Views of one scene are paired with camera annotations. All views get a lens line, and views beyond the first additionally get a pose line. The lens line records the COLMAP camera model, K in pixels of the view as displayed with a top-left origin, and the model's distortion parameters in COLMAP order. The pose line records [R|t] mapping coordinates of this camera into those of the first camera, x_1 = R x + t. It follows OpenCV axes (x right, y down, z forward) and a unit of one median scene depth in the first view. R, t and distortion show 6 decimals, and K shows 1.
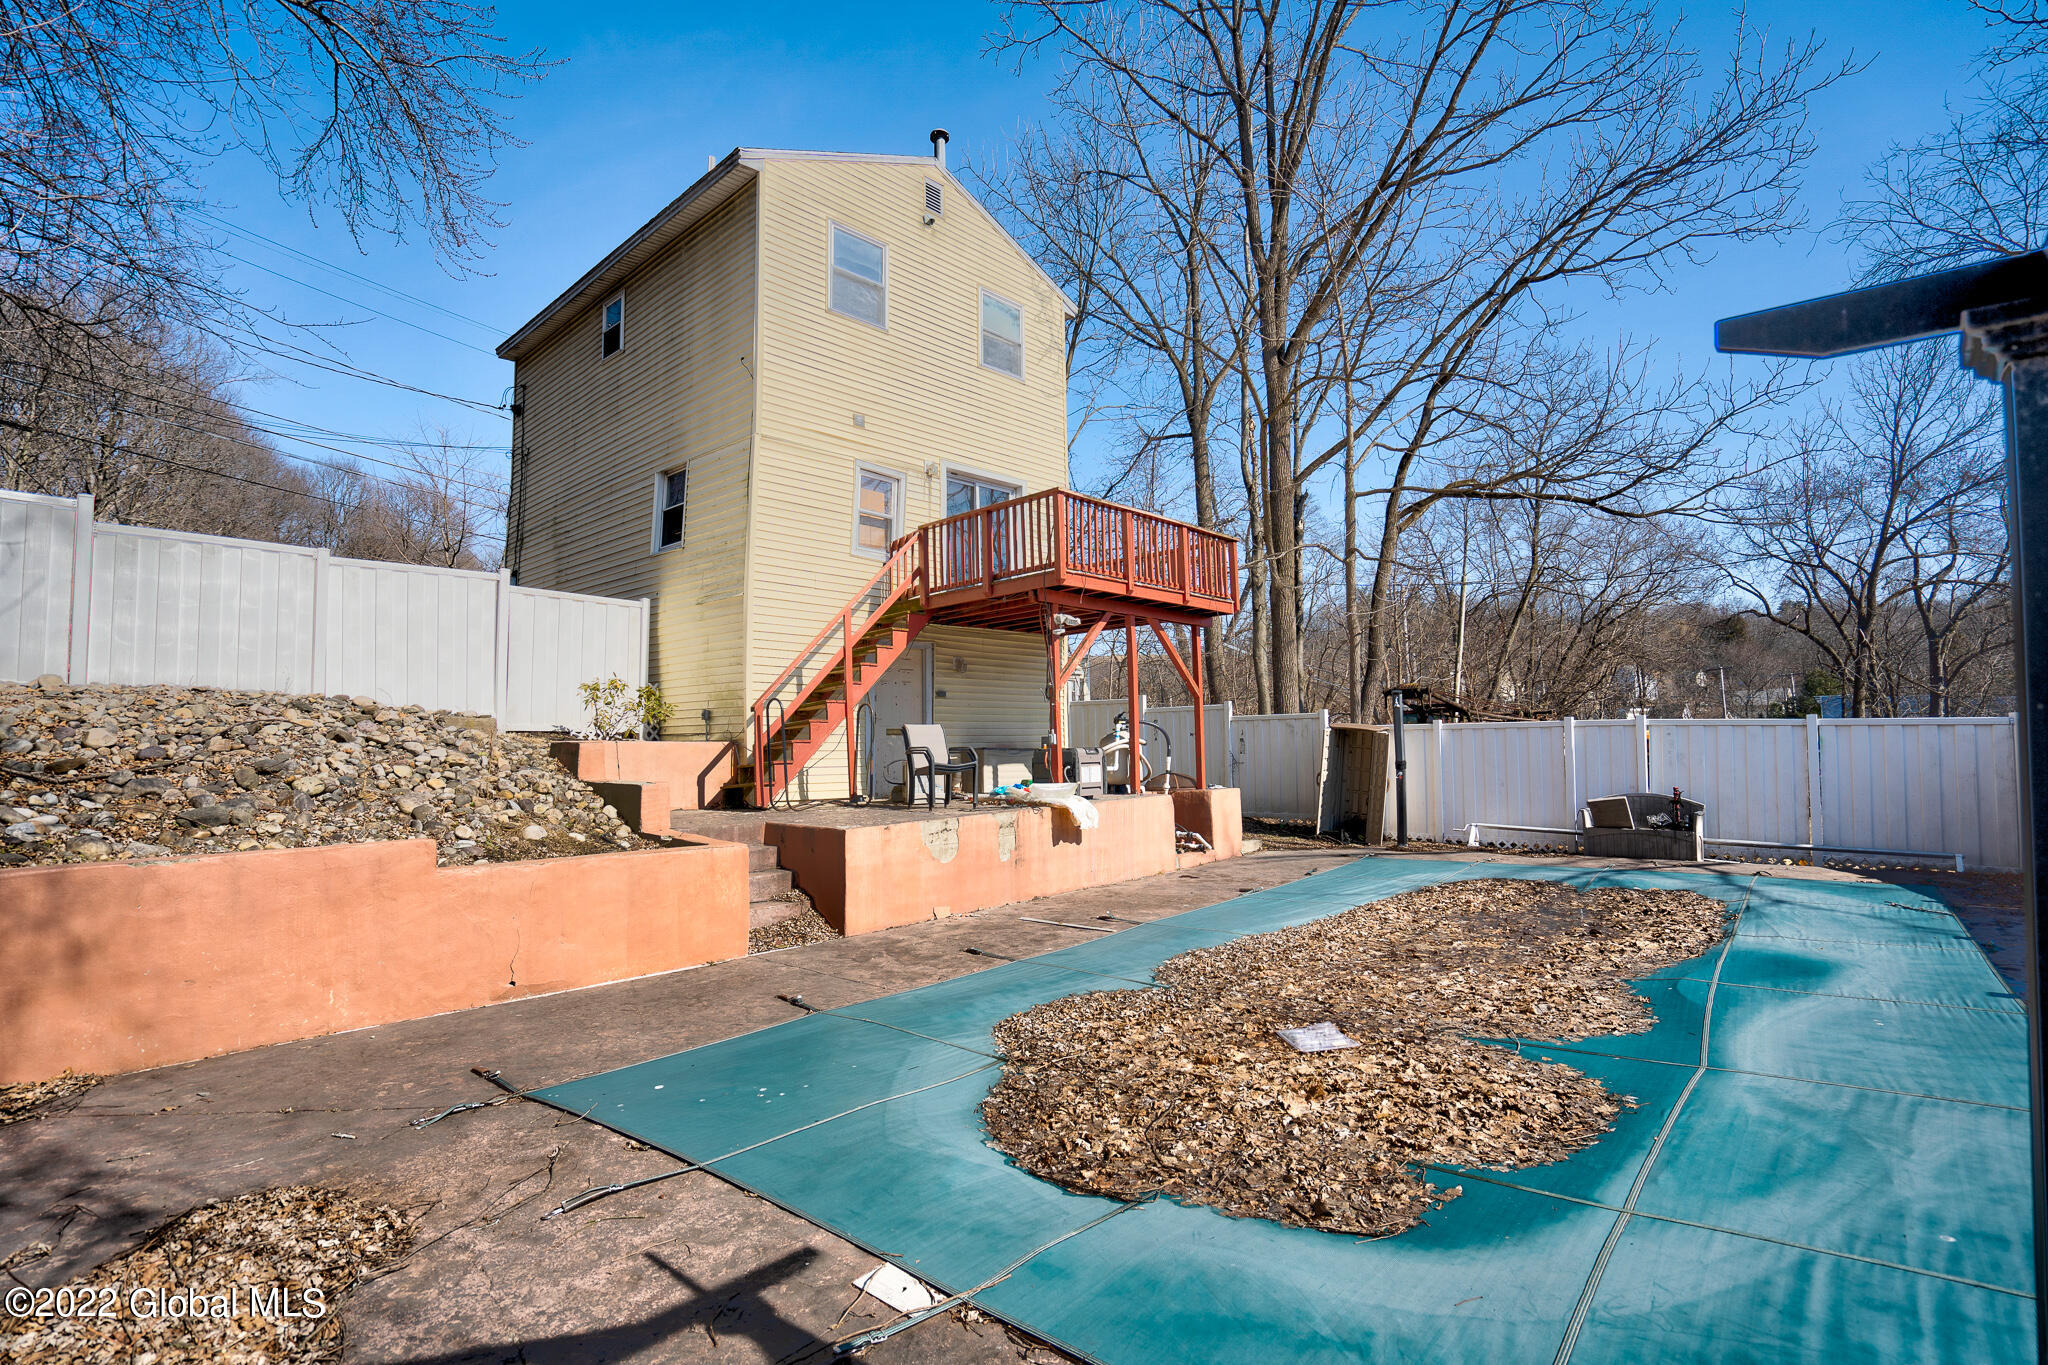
lens RADIAL K [[950.1, 0, 1040.5], [0, 950.1, 690.7], [0, 0, 1]] dist [-0.057663, 0.020940]
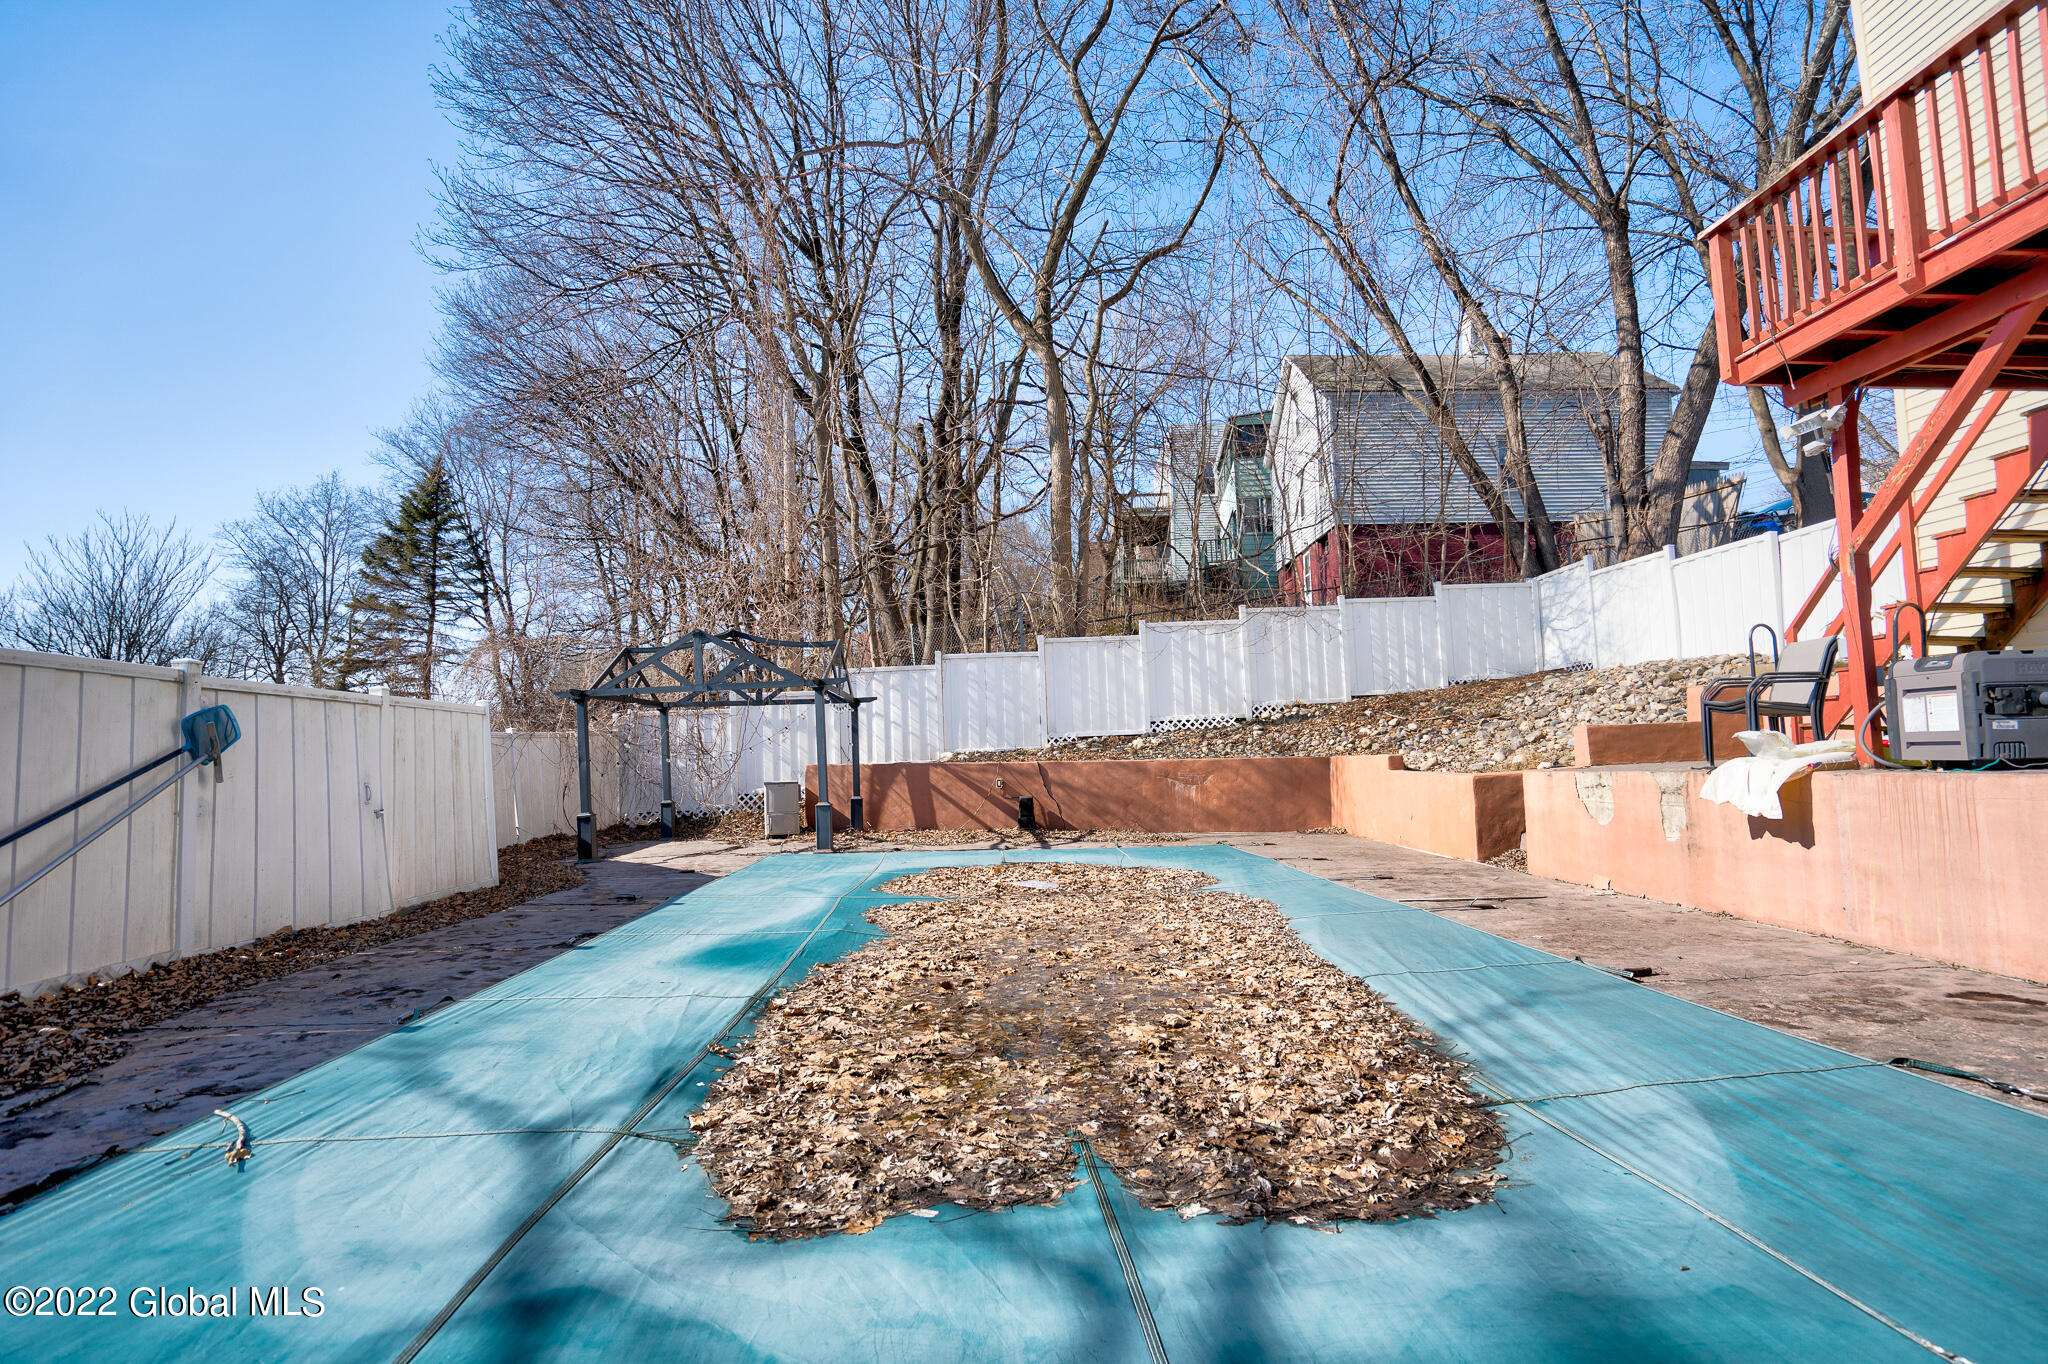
lens RADIAL K [[954.4, 0, 1037.8], [0, 954.4, 686.1], [0, 0, 1]] dist [-0.064705, 0.027189]
pose [[-0.716412, -0.007440, -0.697638, 0.731788], [0.088025, 0.990989, -0.100963, 0.087854], [0.692102, -0.133740, -0.709301, 1.104414]]
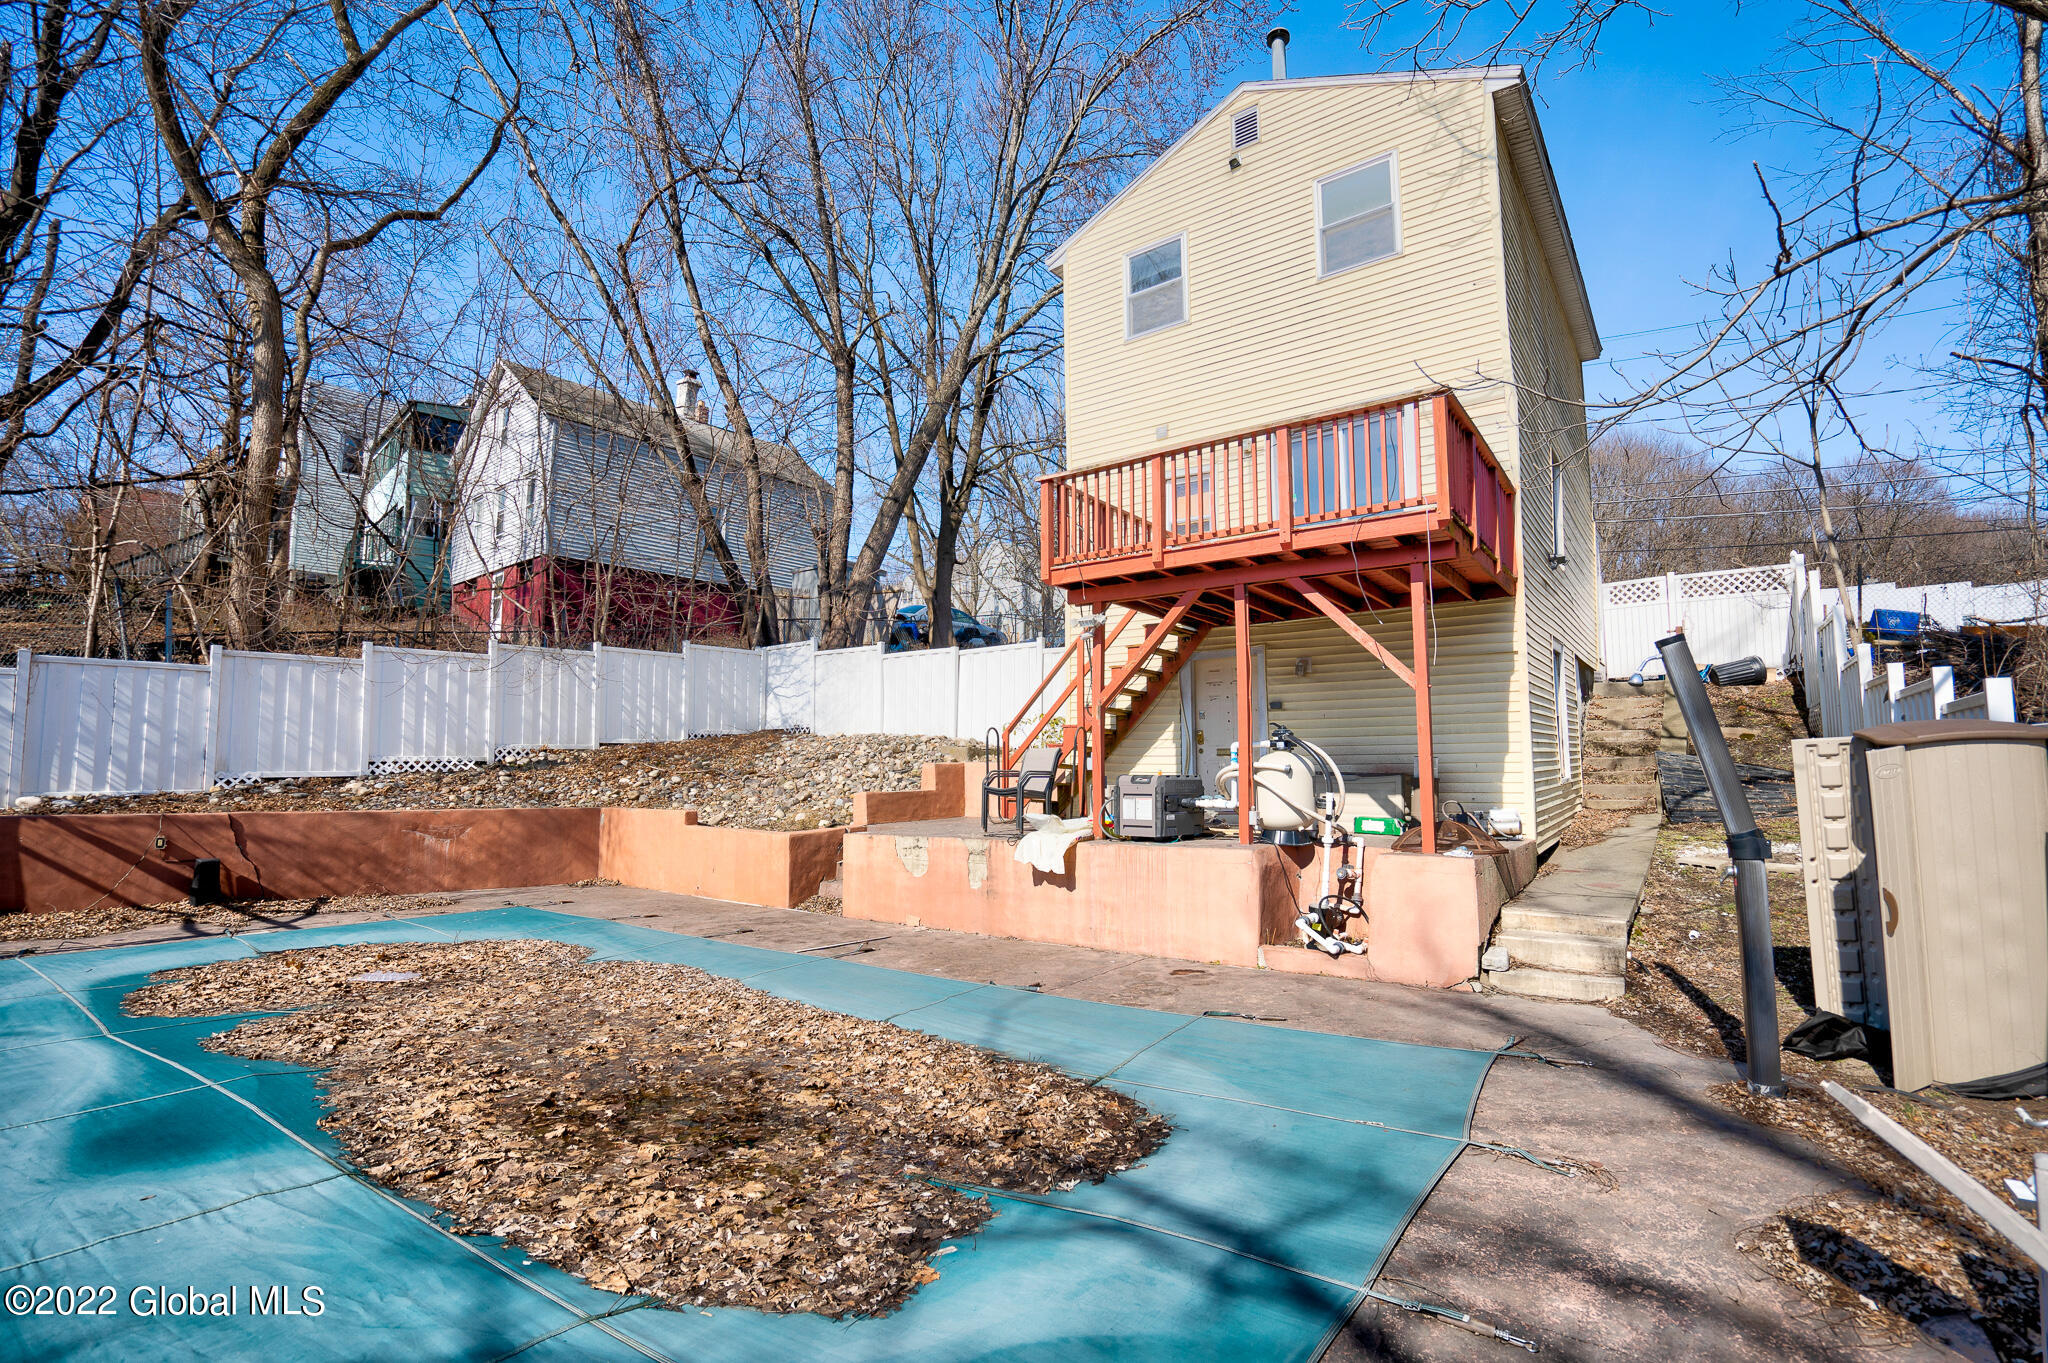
lens RADIAL K [[954.4, 0, 1037.8], [0, 954.4, 685.6], [0, 0, 1]] dist [-0.064705, 0.027189]
pose [[0.100151, -0.060621, -0.993124, 0.907829], [0.062385, 0.996561, -0.054539, 0.025051], [0.993014, -0.056494, 0.103589, 0.912501]]
